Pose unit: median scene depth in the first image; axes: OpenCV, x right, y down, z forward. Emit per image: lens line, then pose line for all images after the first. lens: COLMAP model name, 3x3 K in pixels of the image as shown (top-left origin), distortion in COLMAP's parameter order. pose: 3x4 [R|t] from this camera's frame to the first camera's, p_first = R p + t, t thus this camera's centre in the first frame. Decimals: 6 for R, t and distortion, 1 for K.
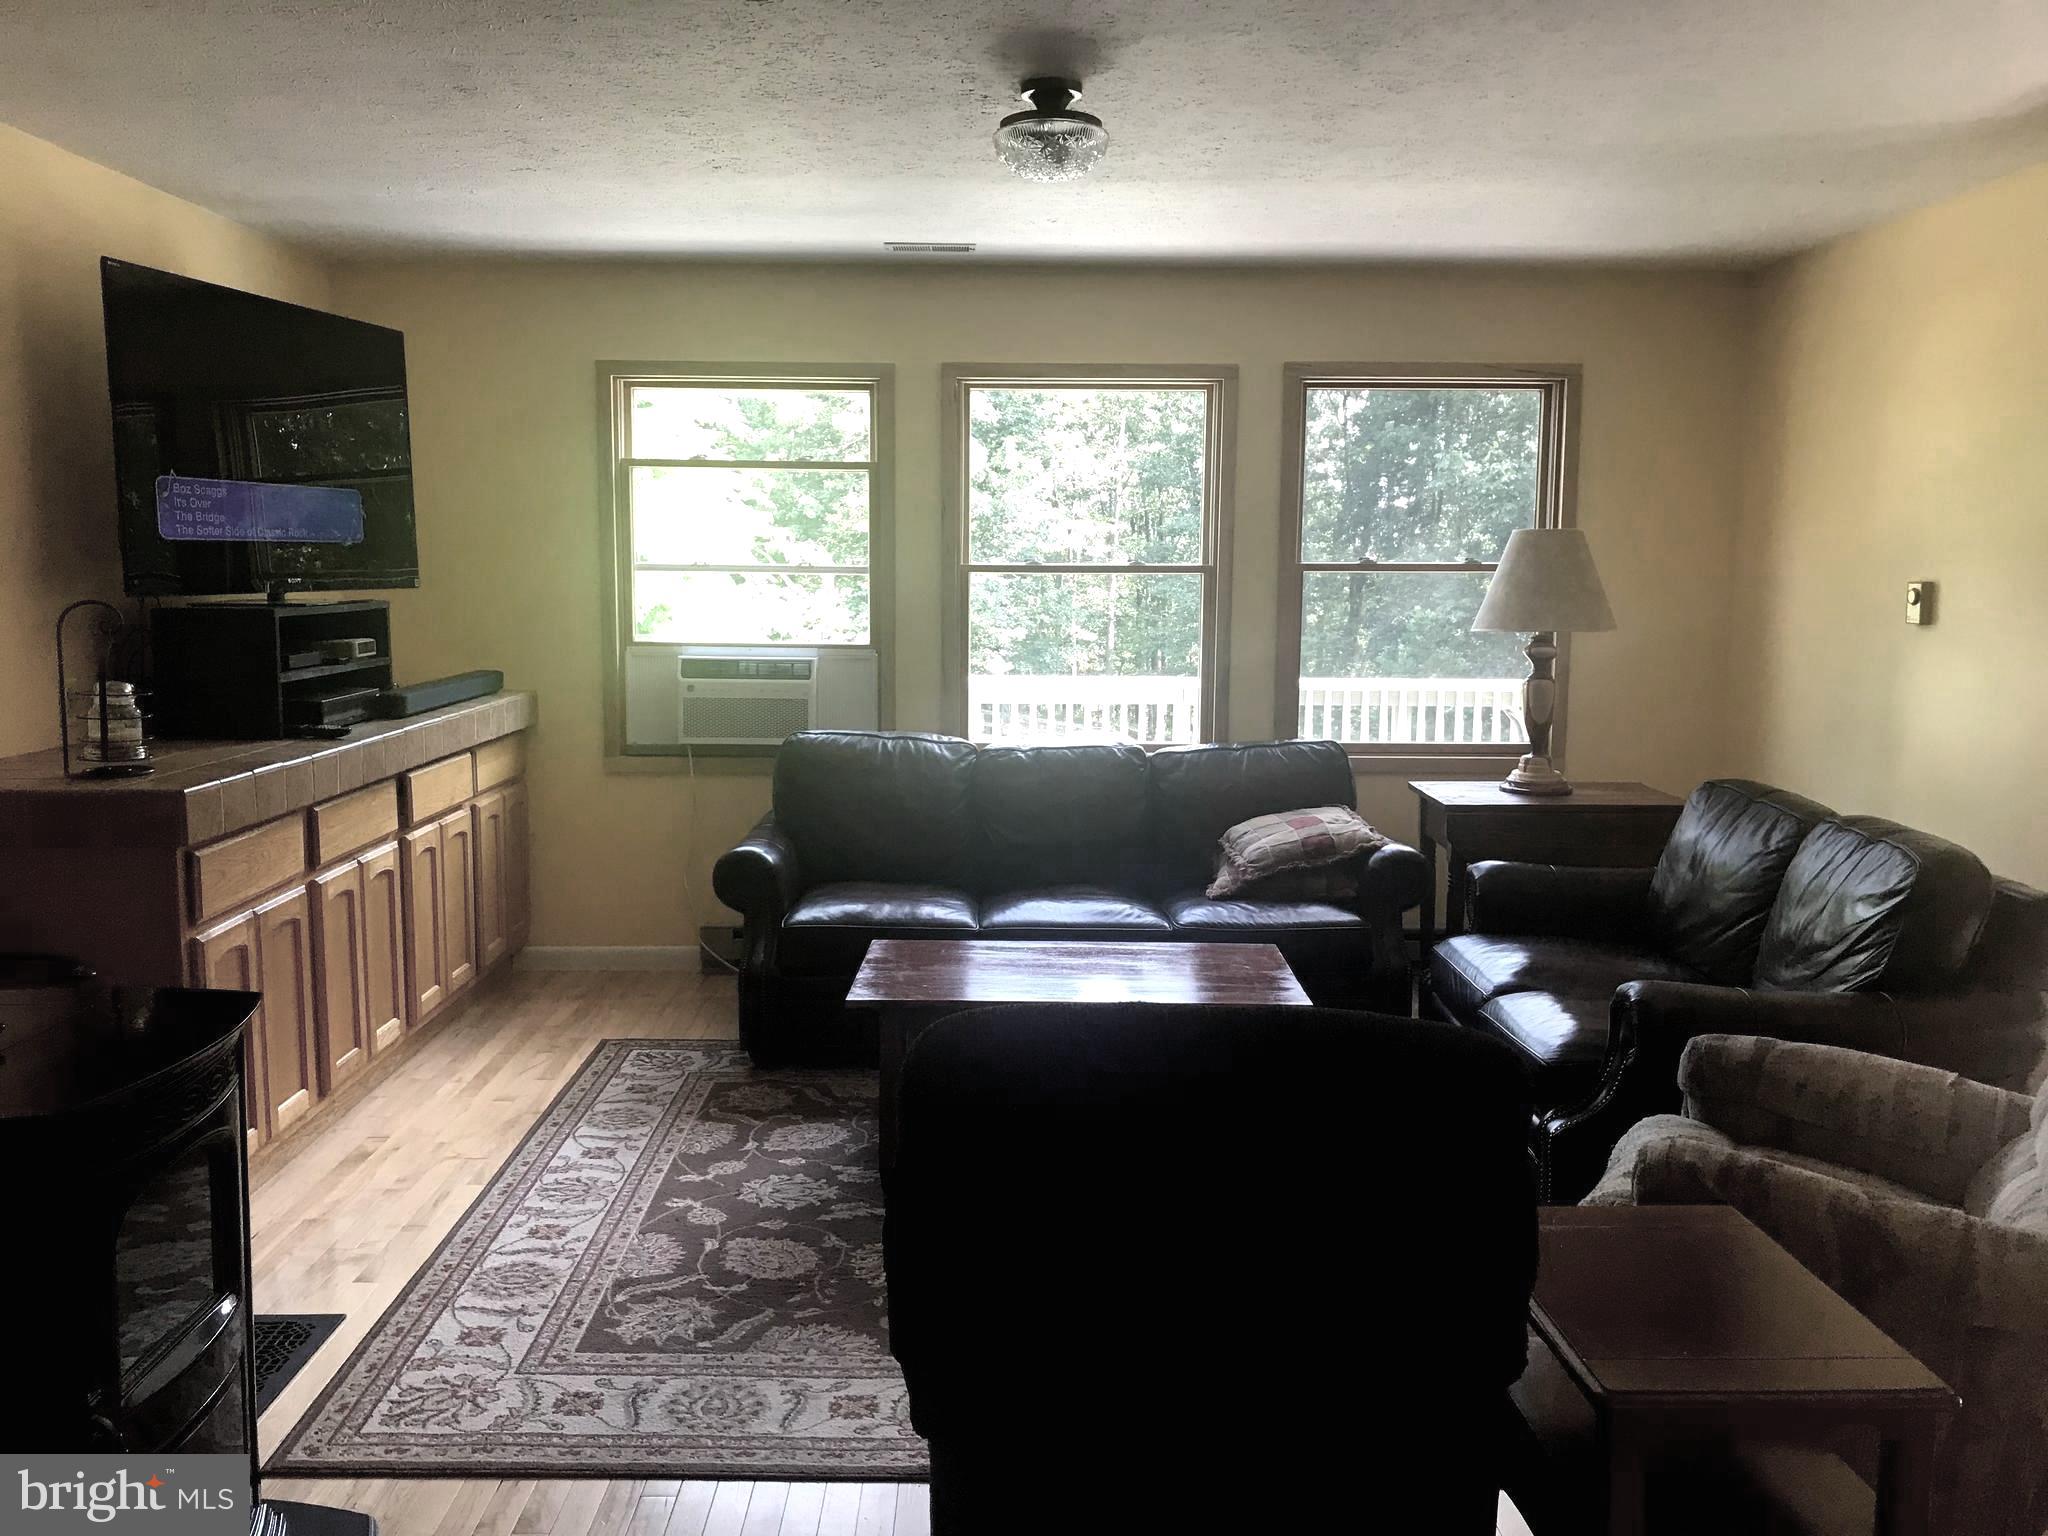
lens RADIAL K [[1680.9, 0, 1025.4], [0, 1680.9, 808.0], [0, 0, 1]] dist [0.059033, -0.076664]
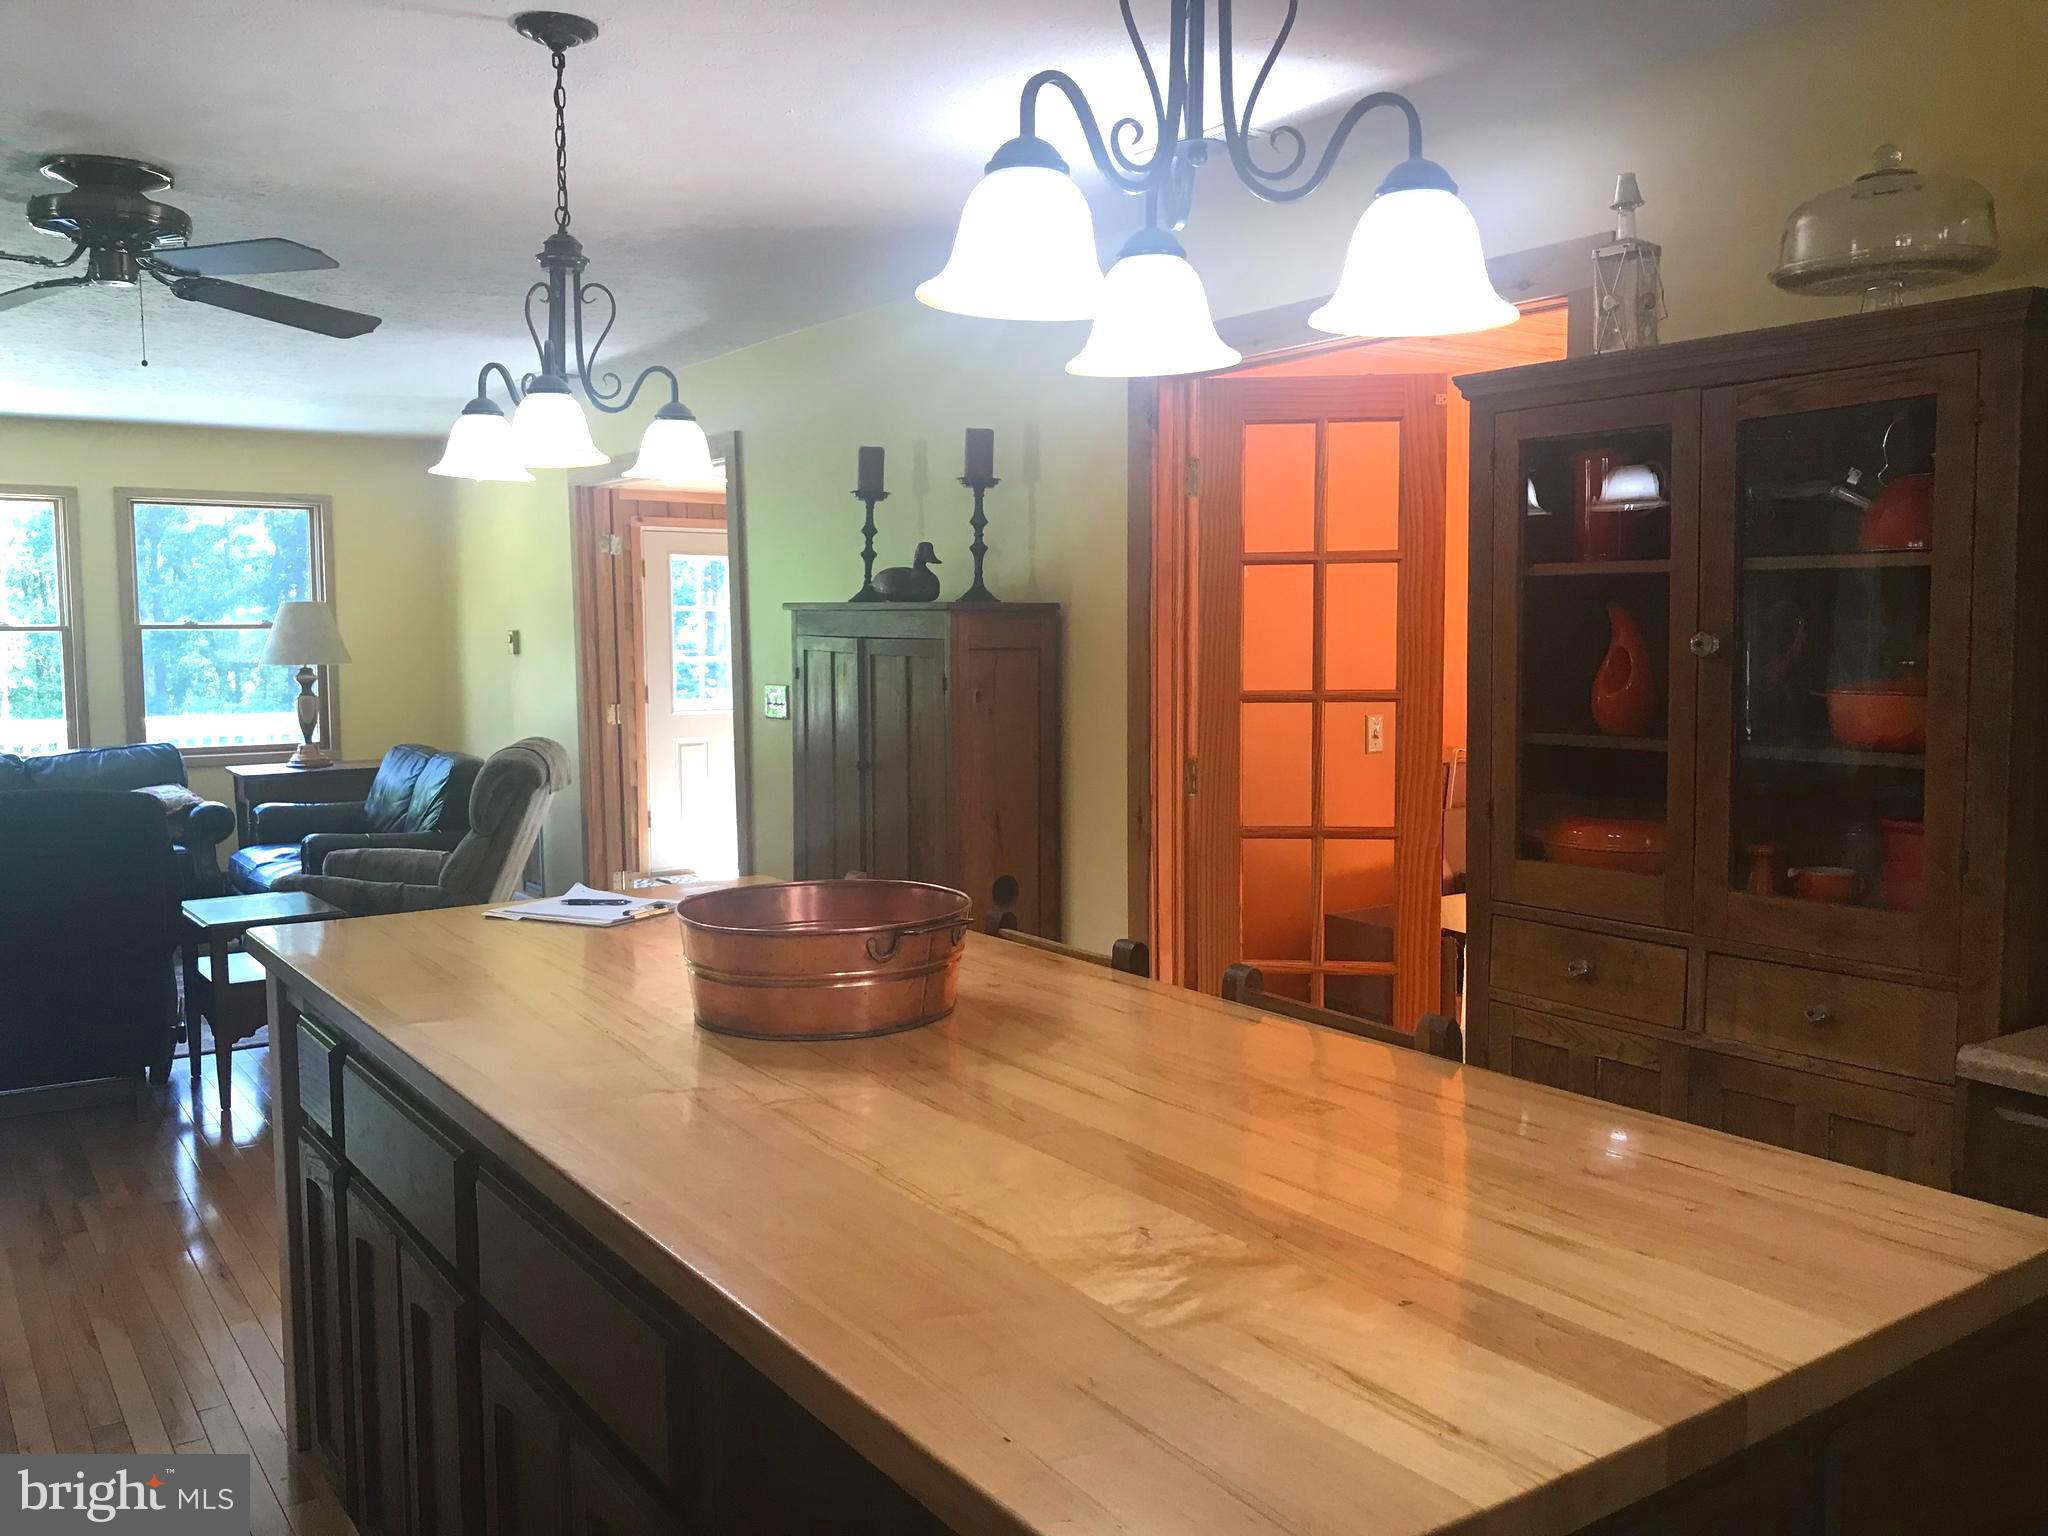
lens RADIAL K [[1680.9, 0, 1020.6], [0, 1680.9, 760.9], [0, 0, 1]] dist [0.059033, -0.076664]
pose [[0.831082, -0.057399, 0.553180, -0.020465], [0.092926, 0.995009, -0.036366, 0.100188], [-0.548331, 0.081628, 0.832268, -0.653866]]
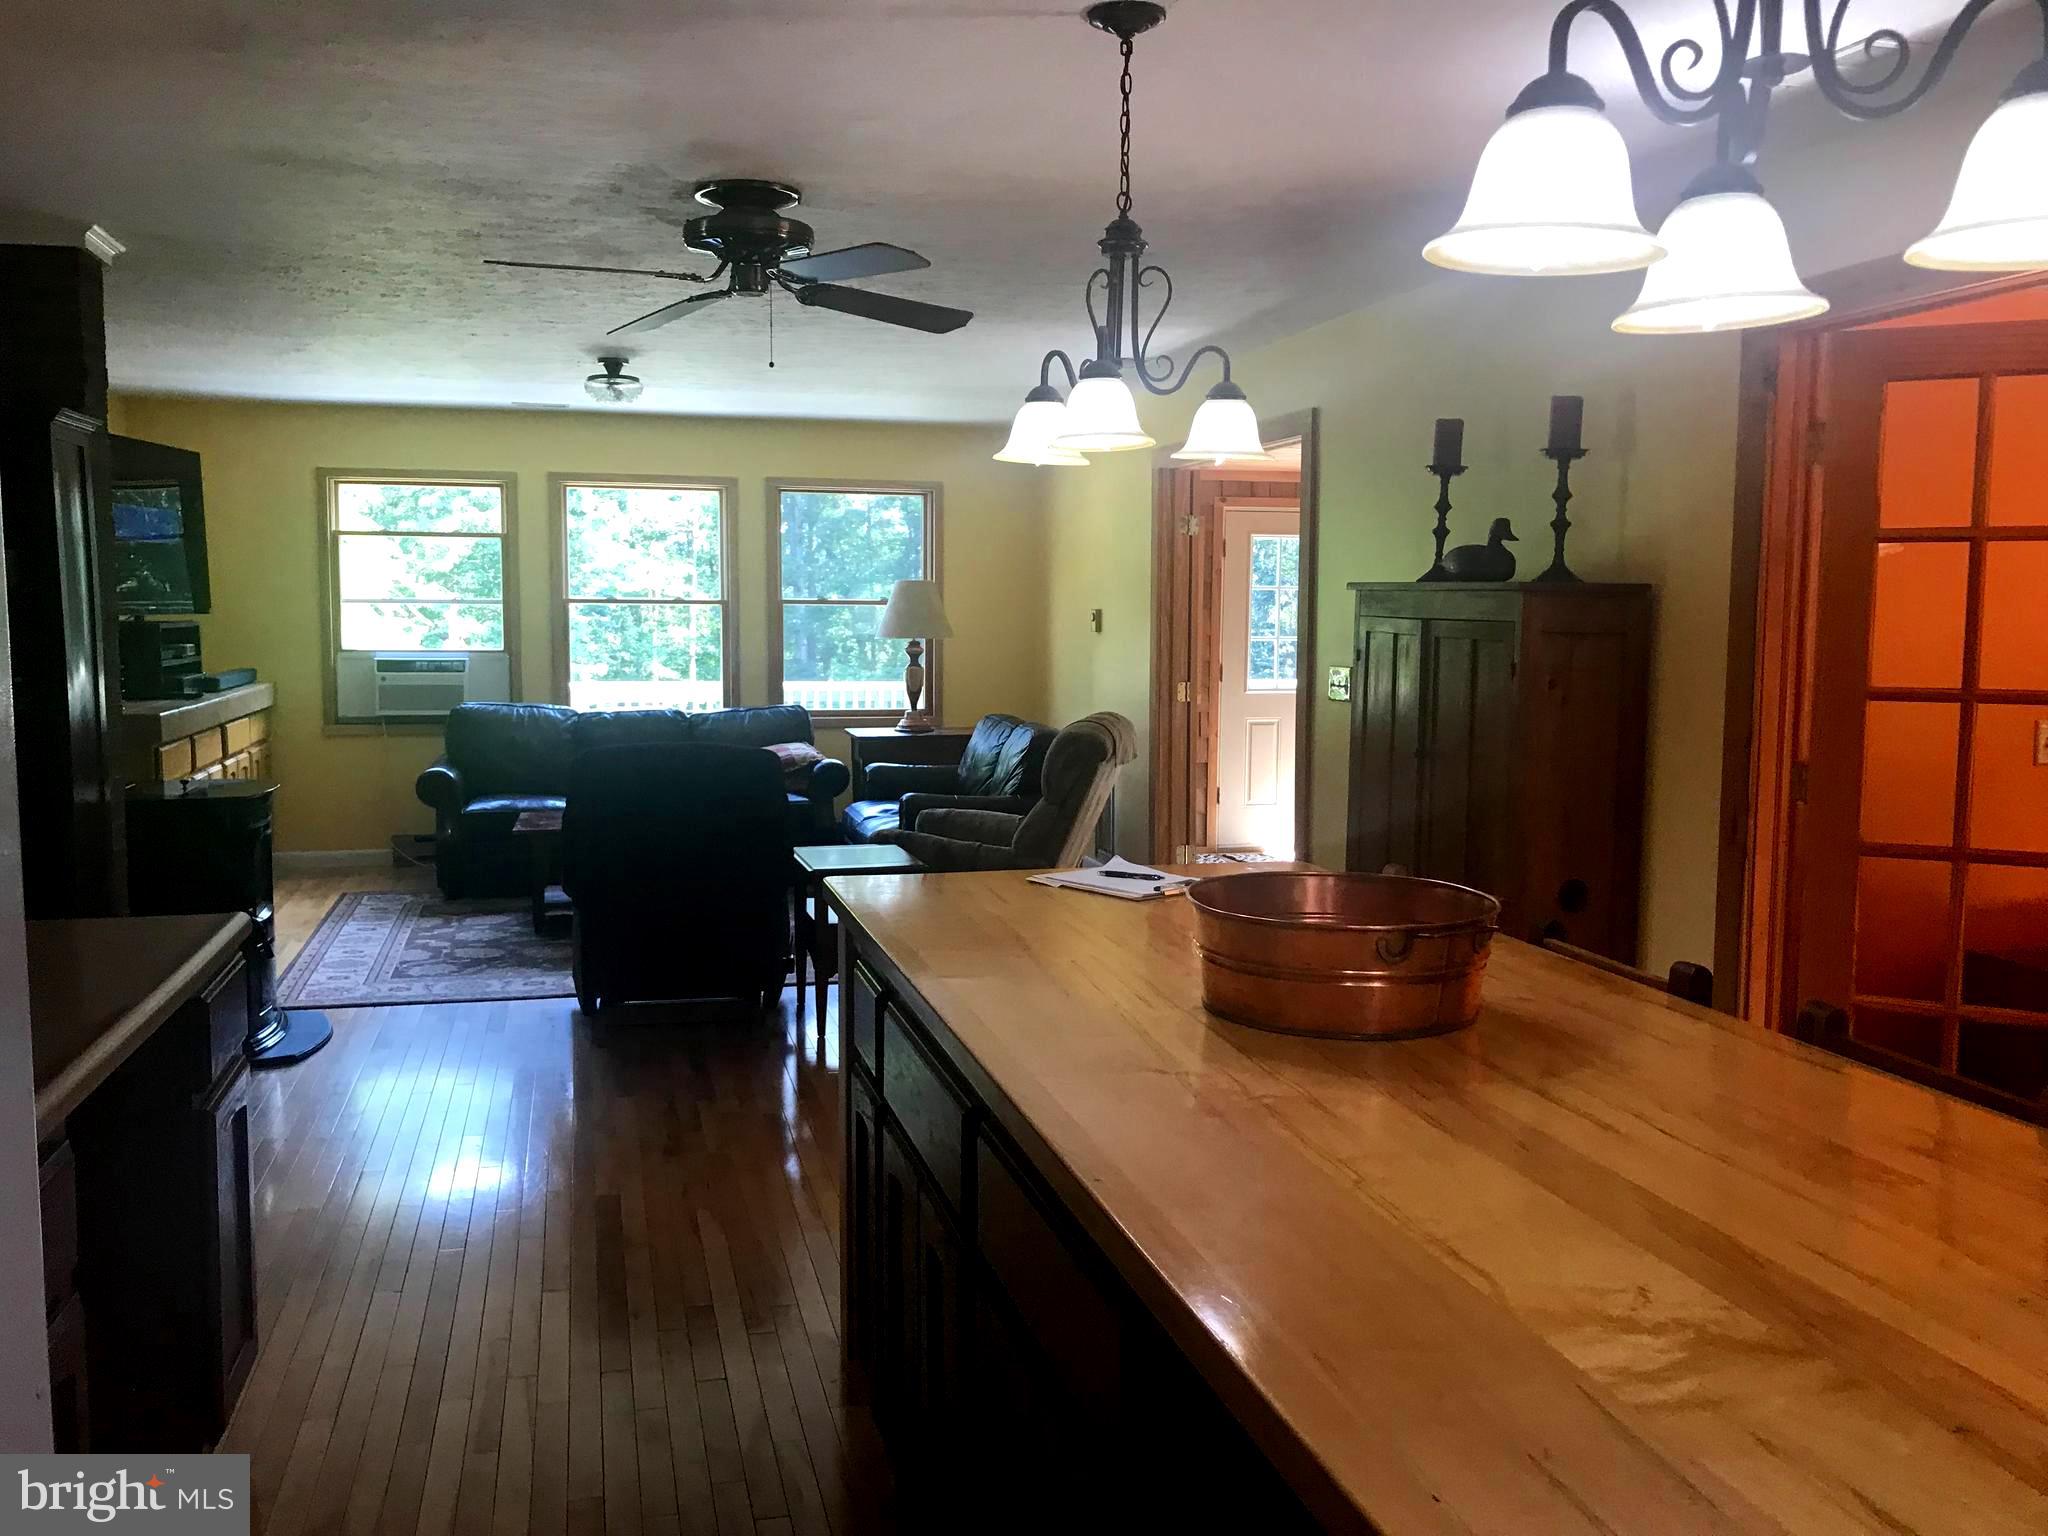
lens RADIAL K [[1680.9, 0, 982.6], [0, 1680.9, 763.3], [0, 0, 1]] dist [0.059033, -0.076664]
pose [[0.975878, -0.022522, 0.217150, -0.002384], [0.033168, 0.998413, -0.045506, 0.099405], [-0.215781, 0.051611, 0.975077, -0.653828]]
